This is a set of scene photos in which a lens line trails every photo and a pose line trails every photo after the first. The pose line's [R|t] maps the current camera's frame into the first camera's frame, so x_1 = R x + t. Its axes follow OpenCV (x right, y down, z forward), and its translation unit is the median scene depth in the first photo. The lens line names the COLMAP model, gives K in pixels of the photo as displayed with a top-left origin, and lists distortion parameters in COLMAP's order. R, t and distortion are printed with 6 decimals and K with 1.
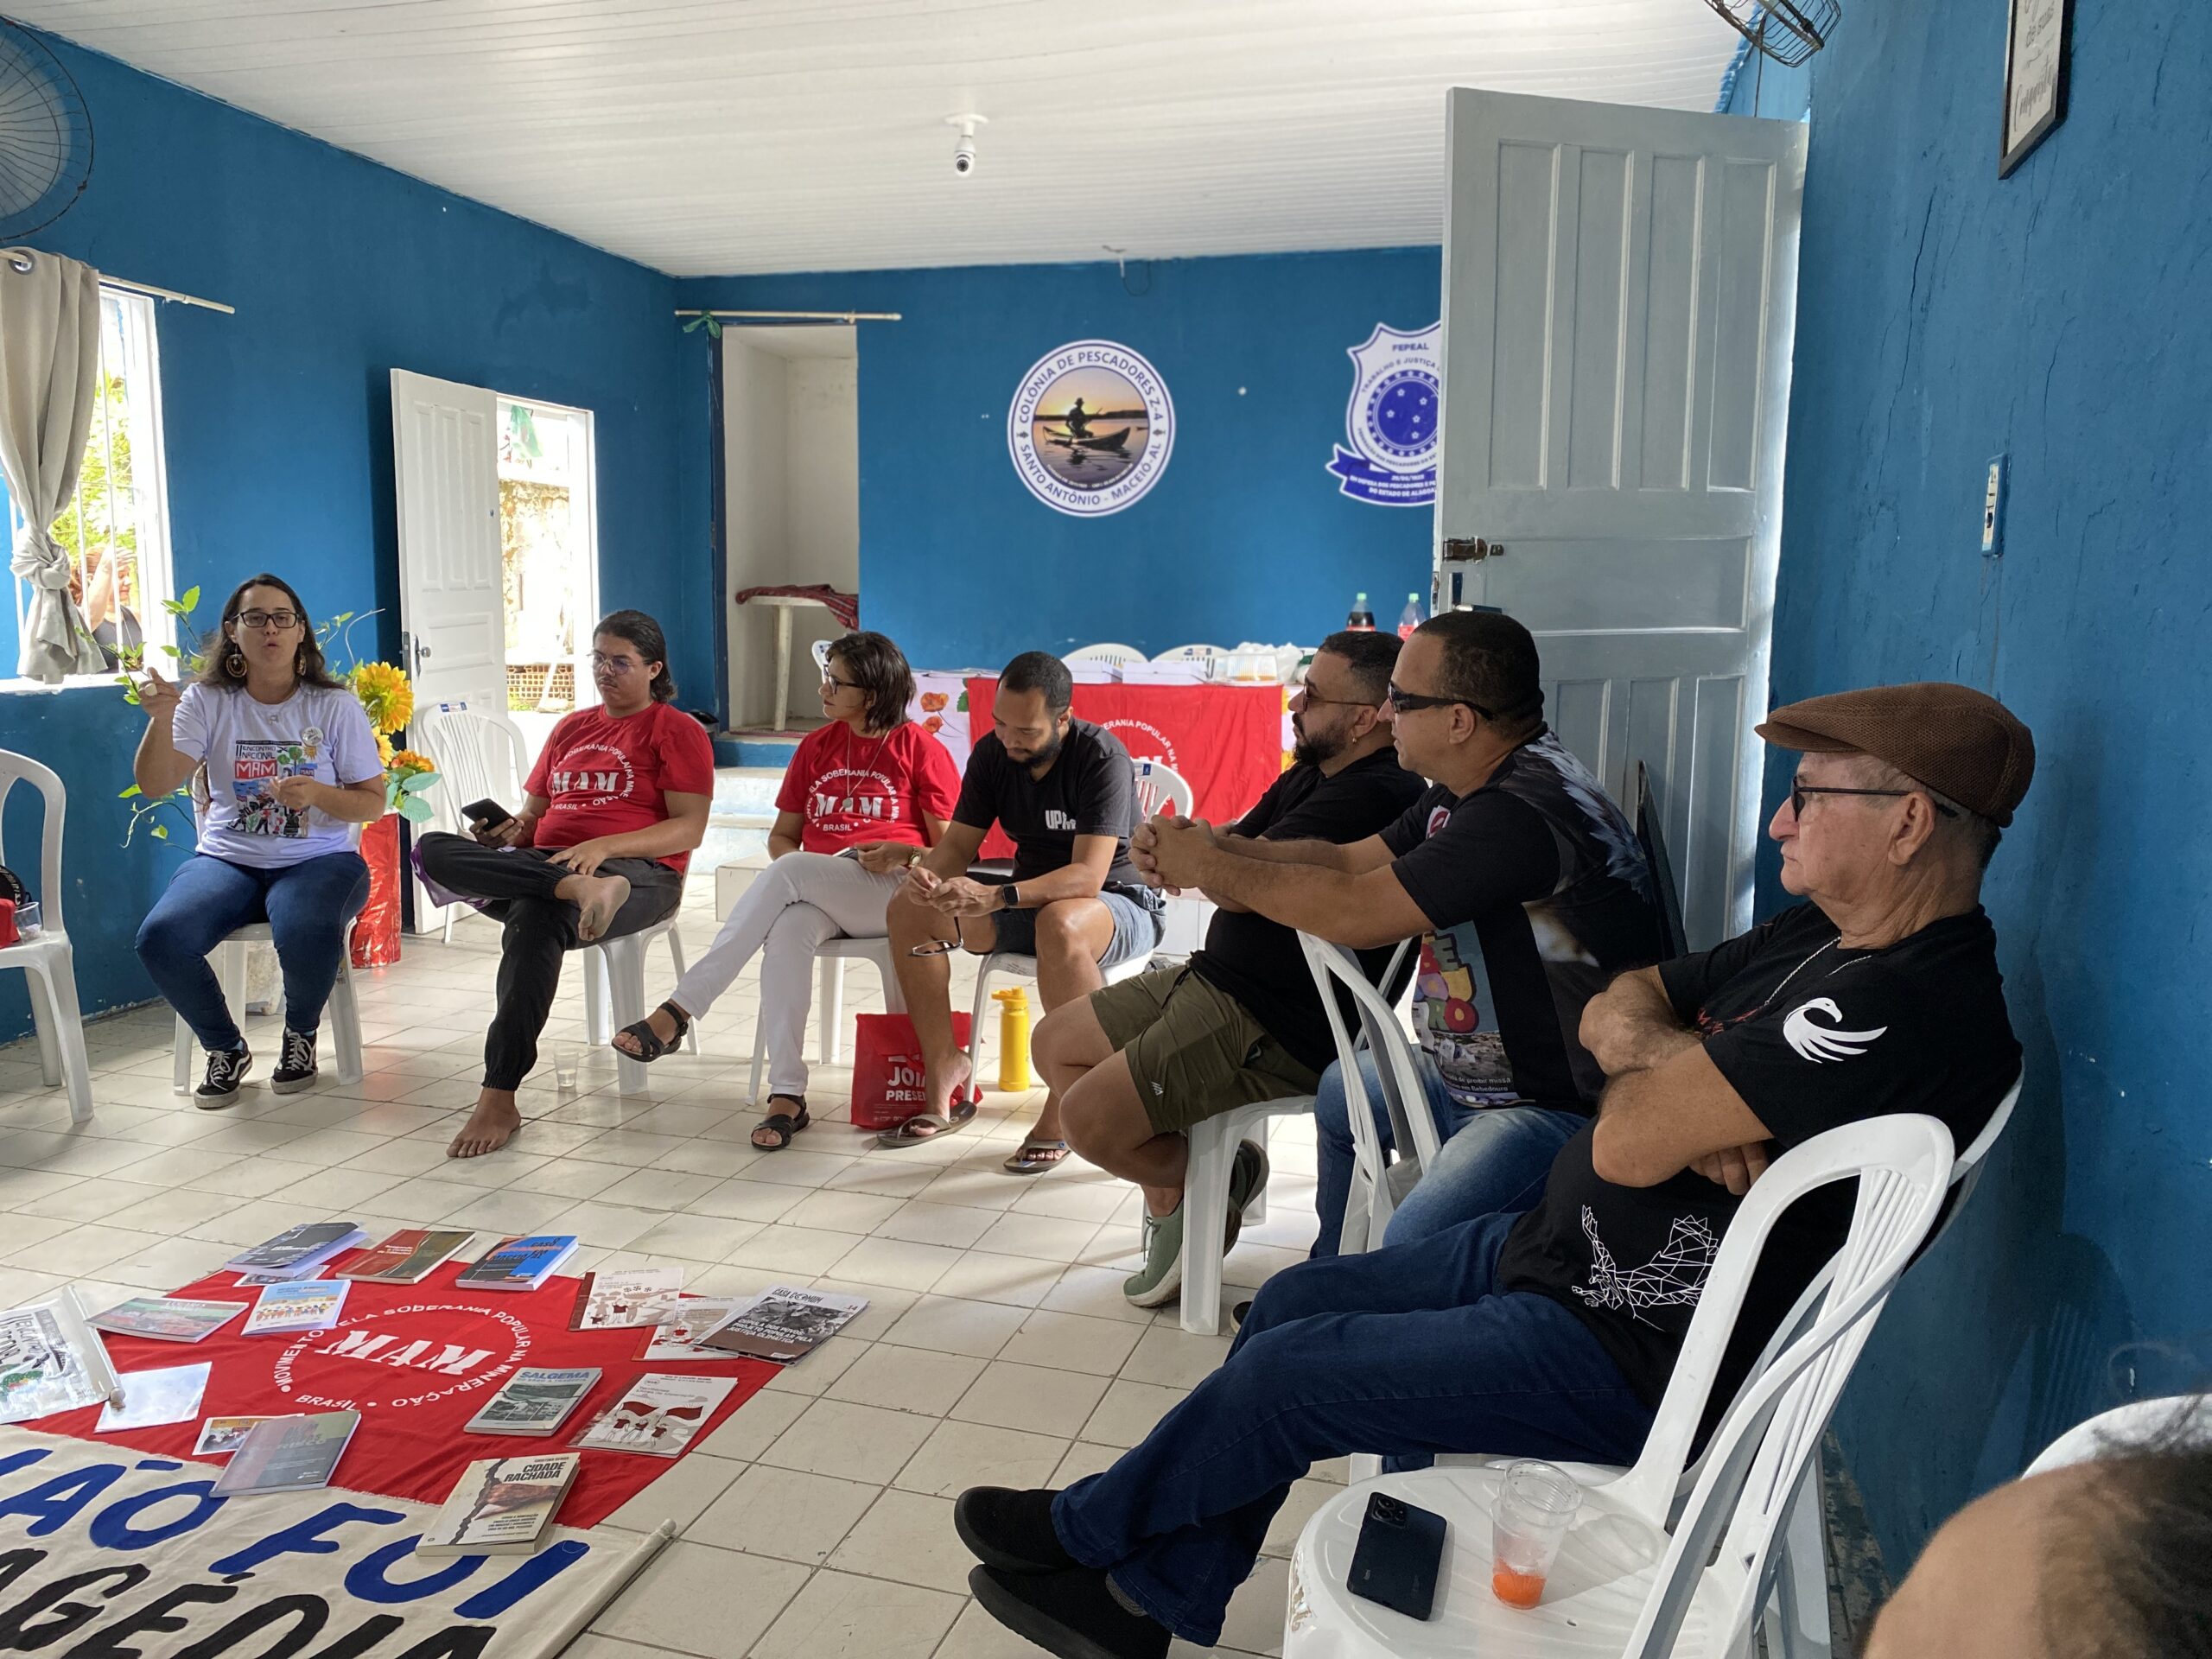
lens RADIAL K [[1694.3, 0, 1121.4], [0, 1694.3, 840.1], [0, 0, 1]] dist [0.021598, -0.017231]
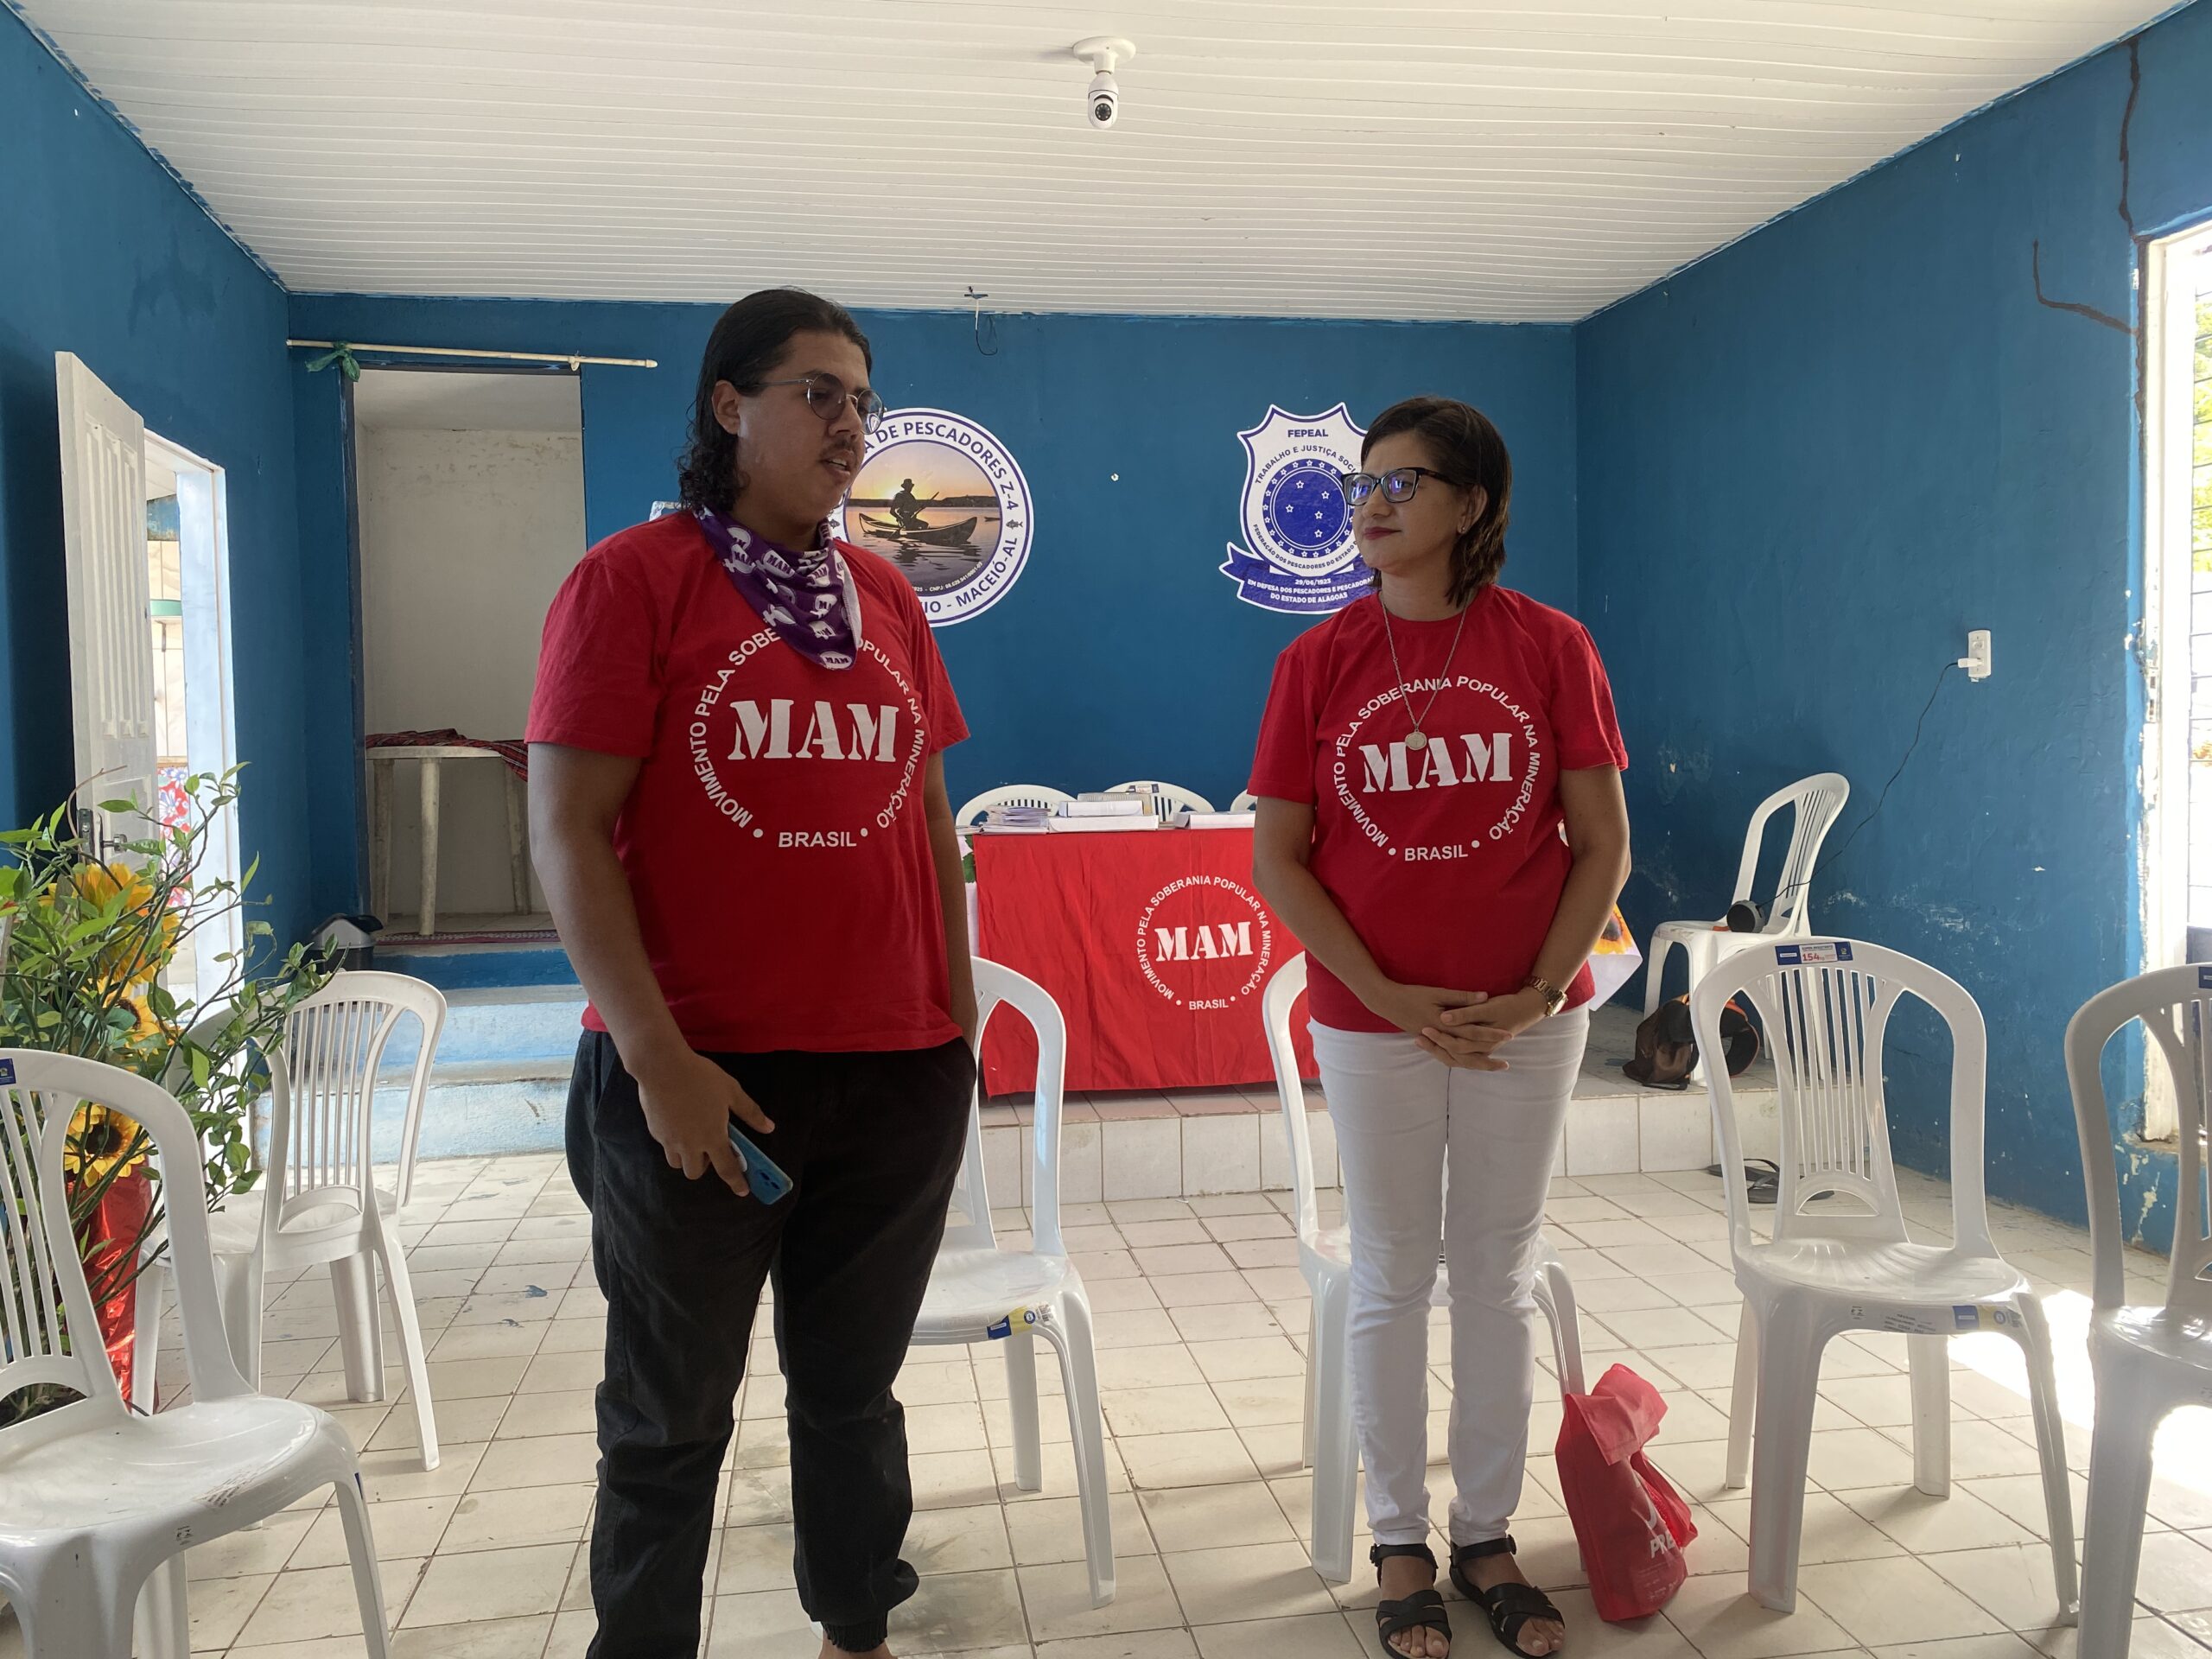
lens RADIAL K [[1694.3, 0, 1105.6], [0, 1694.3, 828.8], [0, 0, 1]] dist [0.021598, -0.017231]
pose [[0.901600, -0.047691, 0.429933, -0.291099], [0.090716, 0.992648, -0.080126, -0.028919], [-0.422951, 0.111243, 0.899298, 0.275664]]
